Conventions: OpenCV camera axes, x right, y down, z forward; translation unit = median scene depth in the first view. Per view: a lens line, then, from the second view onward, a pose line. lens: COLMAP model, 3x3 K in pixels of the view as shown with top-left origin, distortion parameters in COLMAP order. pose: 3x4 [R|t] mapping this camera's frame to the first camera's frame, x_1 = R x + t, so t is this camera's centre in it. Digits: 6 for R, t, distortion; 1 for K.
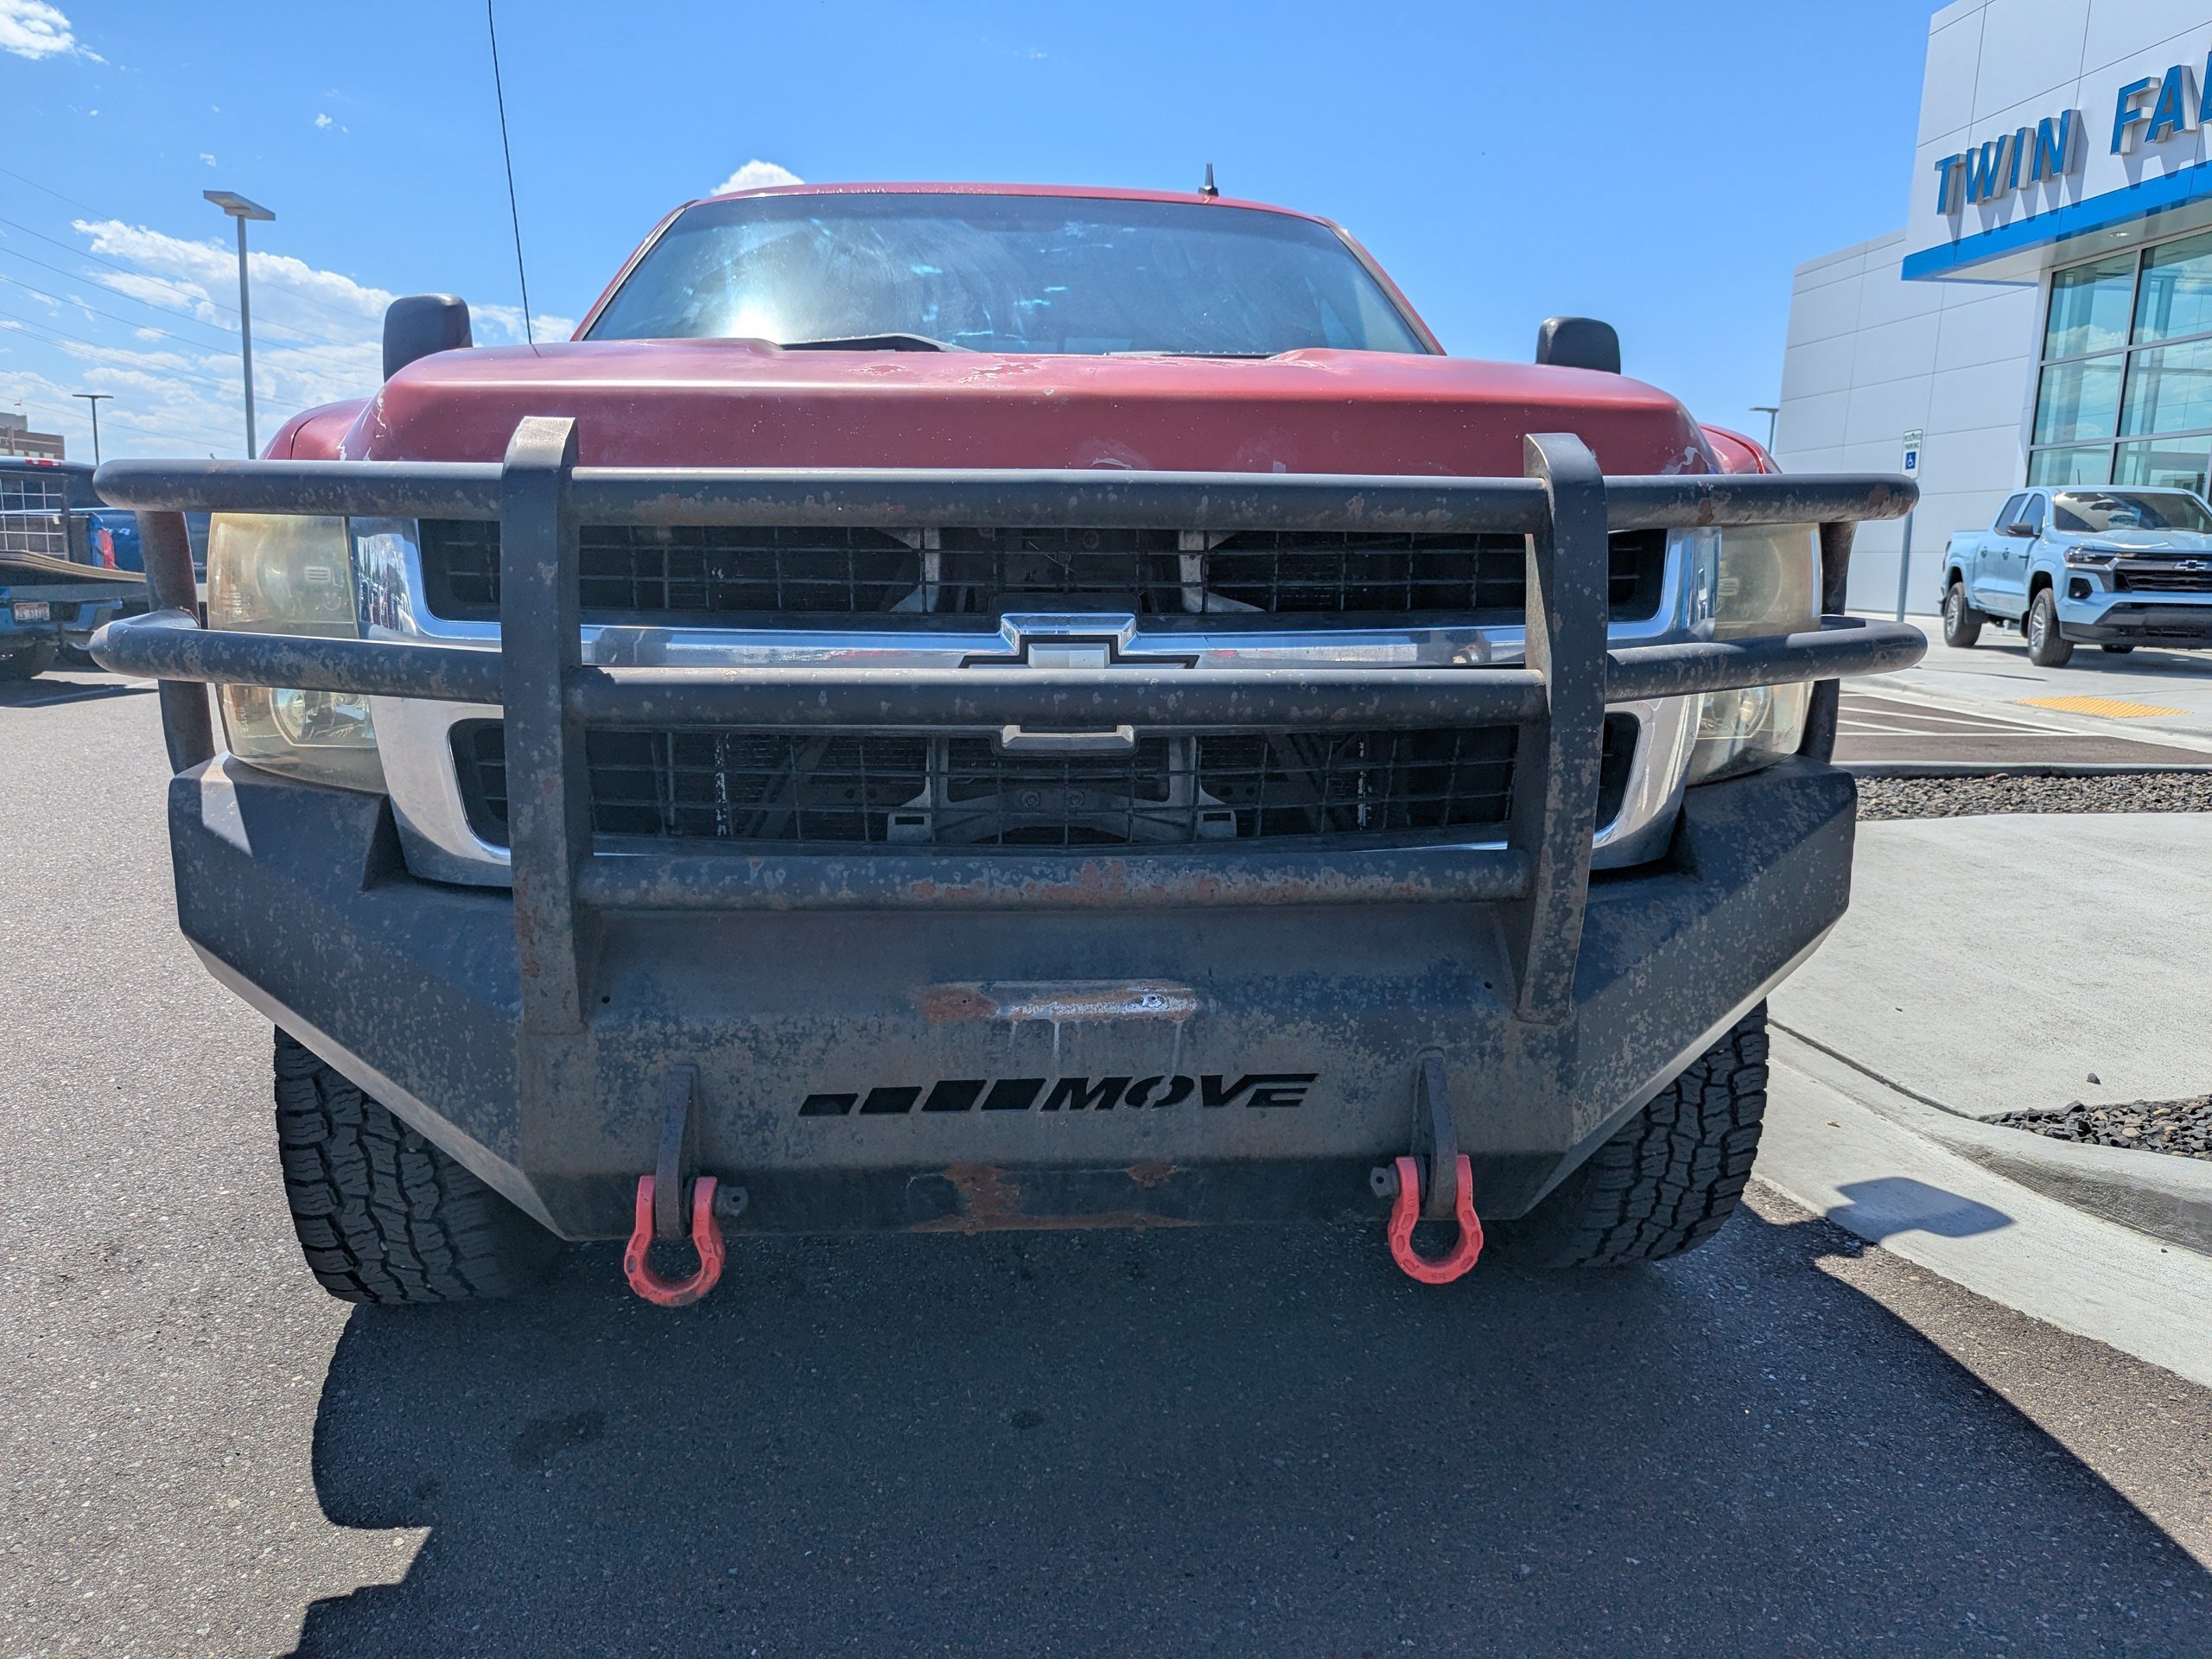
lens RADIAL K [[1575.5, 0, 1094.6], [0, 1575.5, 797.4], [0, 0, 1]] dist [0.041728, -0.030925]
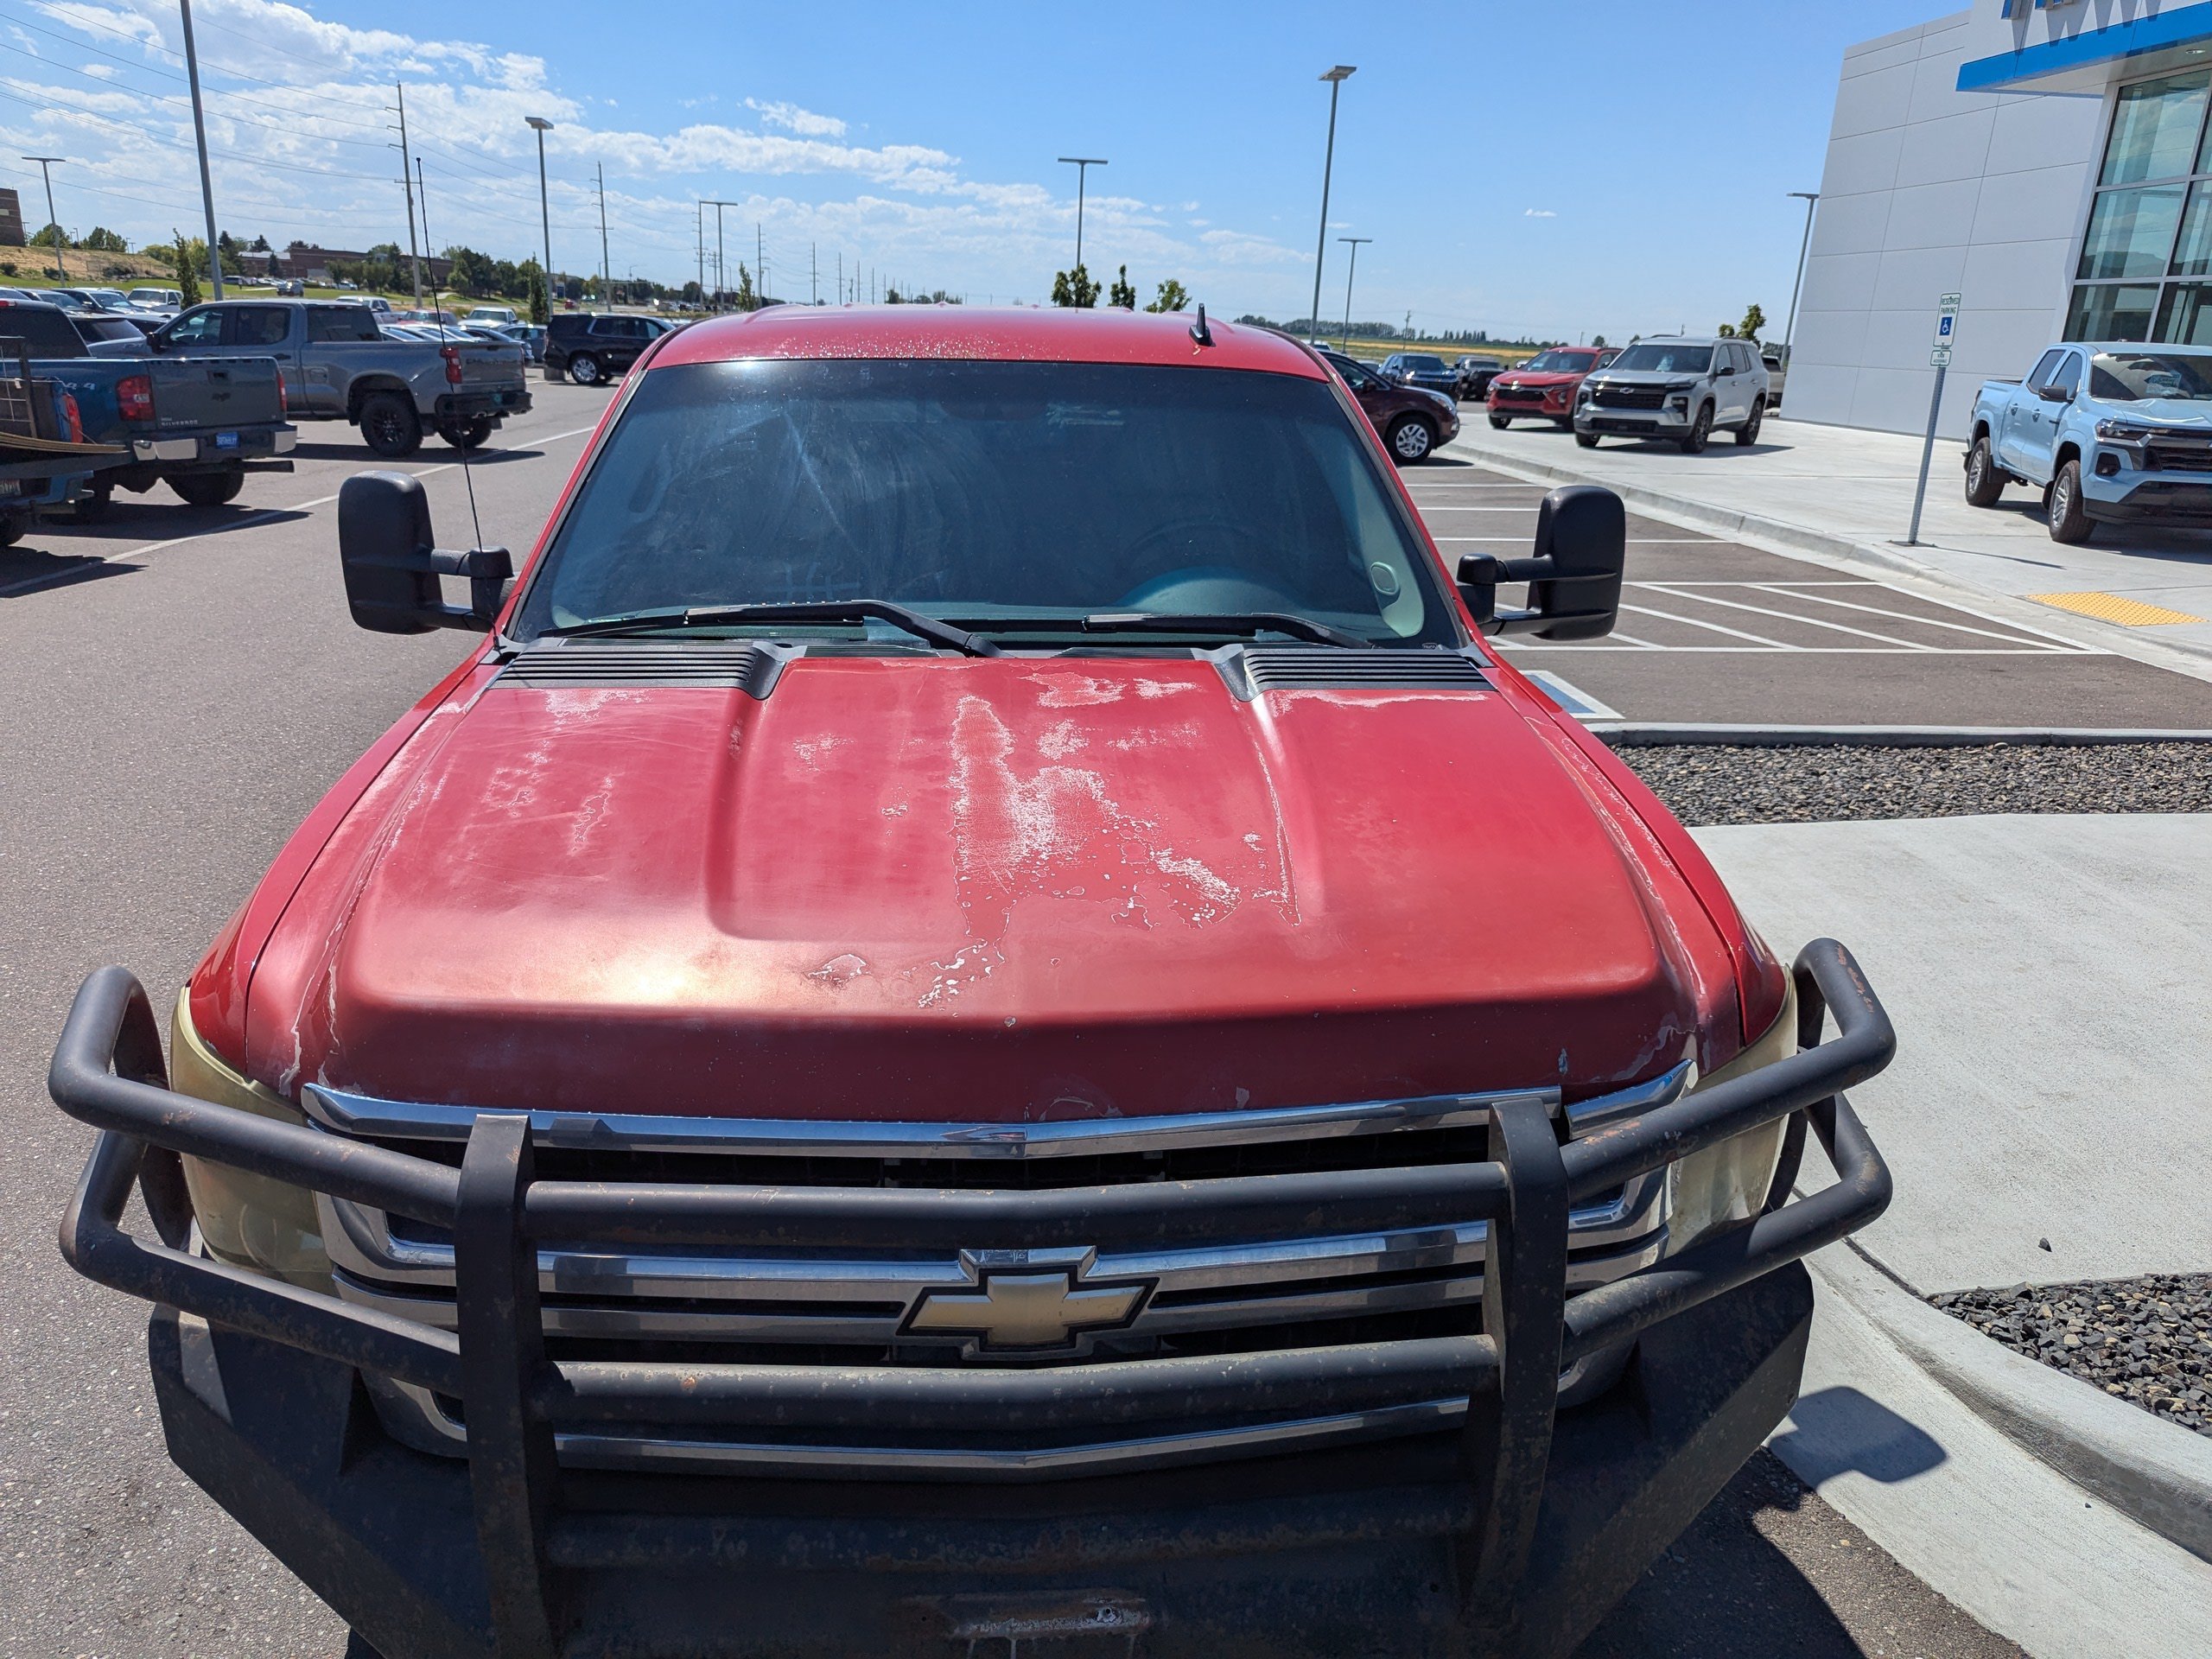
lens RADIAL K [[1575.5, 0, 1078.2], [0, 1575.5, 823.2], [0, 0, 1]] dist [0.041728, -0.030925]
pose [[0.999919, 0.010886, -0.006593, 0.009192], [-0.009755, 0.988289, 0.152284, -0.259403], [0.008173, -0.152208, 0.988315, 0.024366]]
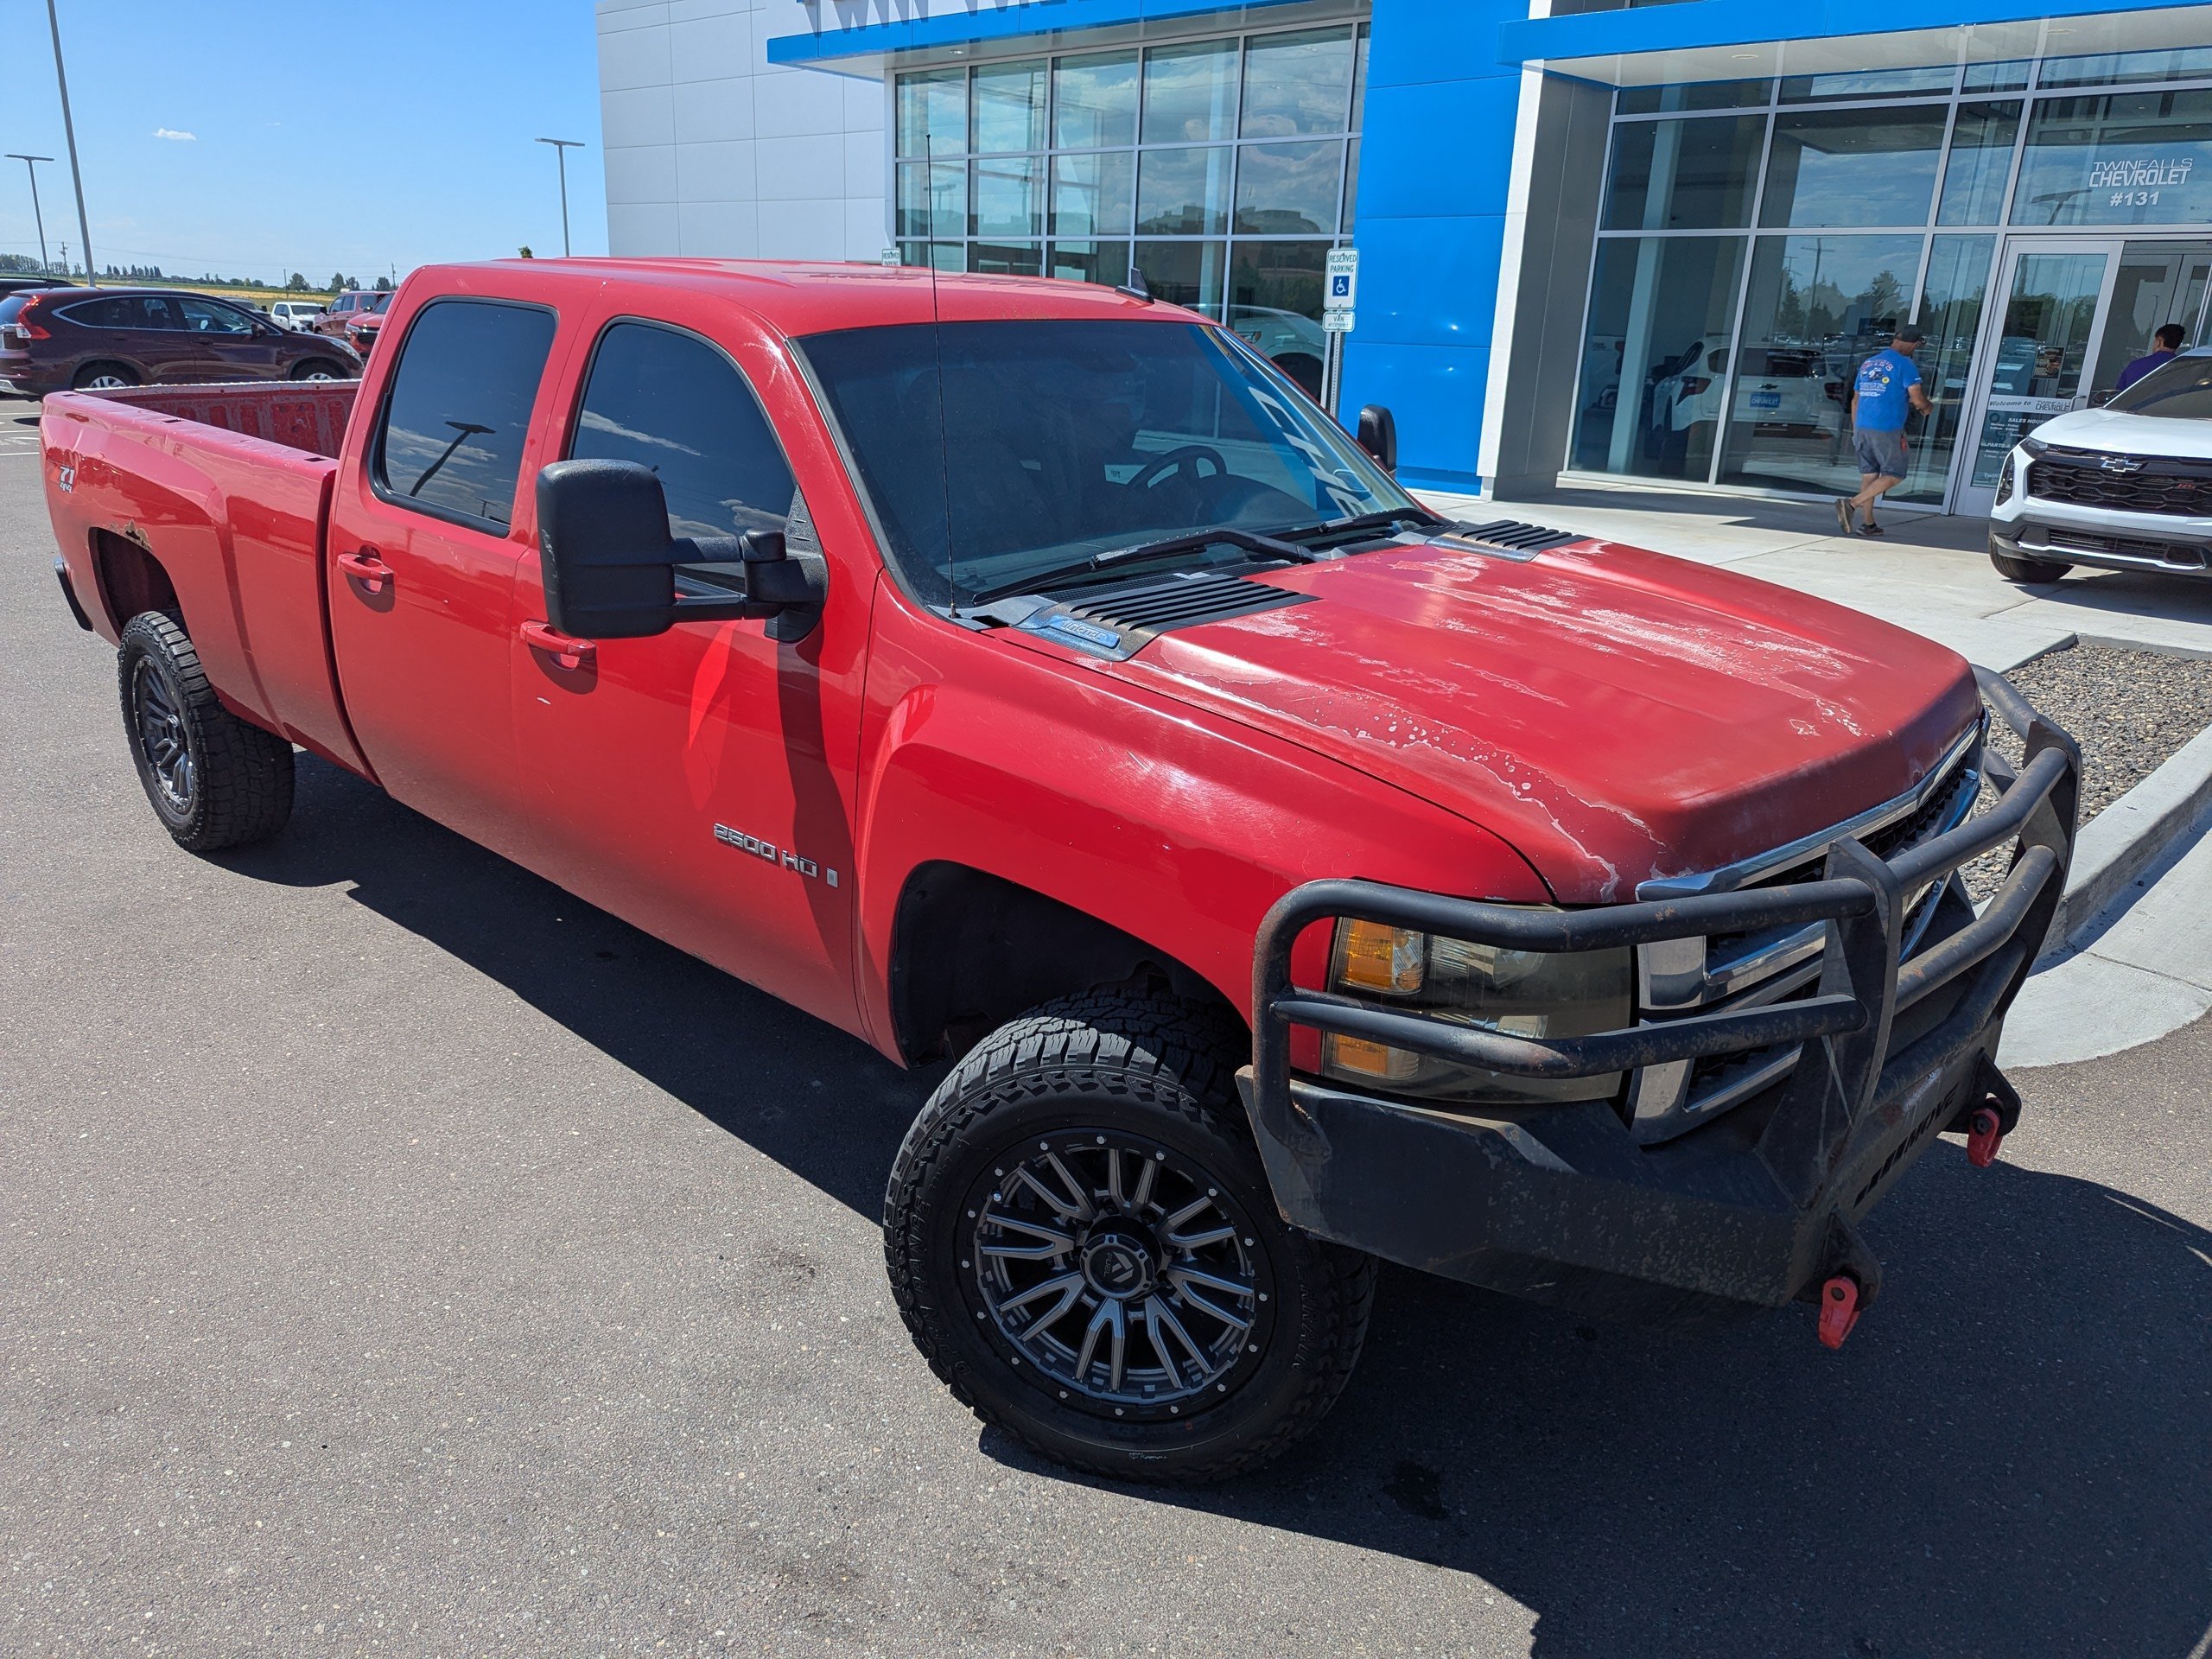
lens RADIAL K [[1575.5, 0, 1104.8], [0, 1575.5, 824.2], [0, 0, 1]] dist [0.041728, -0.030925]
pose [[0.734870, -0.210356, 0.644761, -0.818758], [0.088889, 0.972356, 0.215923, -0.287347], [-0.672357, -0.101363, 0.733254, 0.170542]]
